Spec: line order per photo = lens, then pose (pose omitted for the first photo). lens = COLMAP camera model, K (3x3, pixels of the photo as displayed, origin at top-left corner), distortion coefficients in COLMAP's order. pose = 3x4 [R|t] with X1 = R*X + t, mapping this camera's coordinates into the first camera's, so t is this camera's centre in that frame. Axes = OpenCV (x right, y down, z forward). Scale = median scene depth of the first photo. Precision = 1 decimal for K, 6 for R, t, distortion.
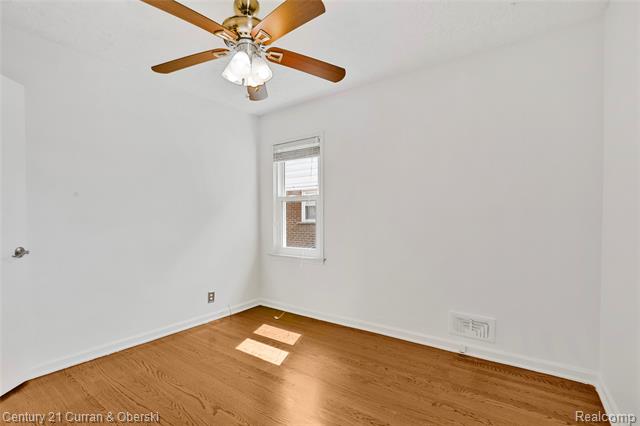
lens RADIAL K [[294.4, 0, 317.0], [0, 294.4, 217.8], [0, 0, 1]] dist [0.003628, 0.001644]
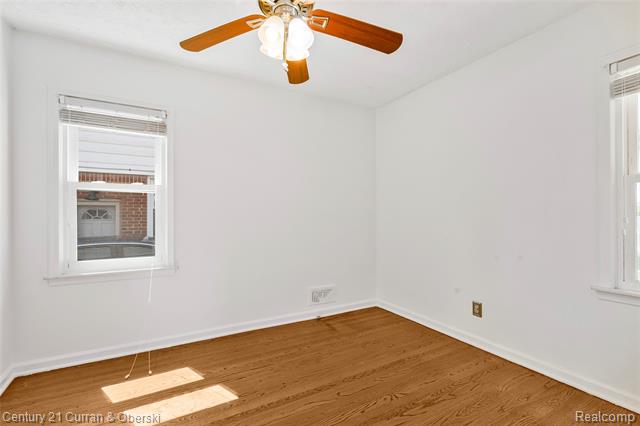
lens RADIAL K [[294.4, 0, 317.7], [0, 294.4, 213.0], [0, 0, 1]] dist [0.003628, 0.001644]
pose [[0.436845, 0.006901, 0.899510, -0.702071], [-0.001258, 0.999974, -0.007061, -0.003292], [-0.899536, 0.001953, 0.436842, 0.411664]]
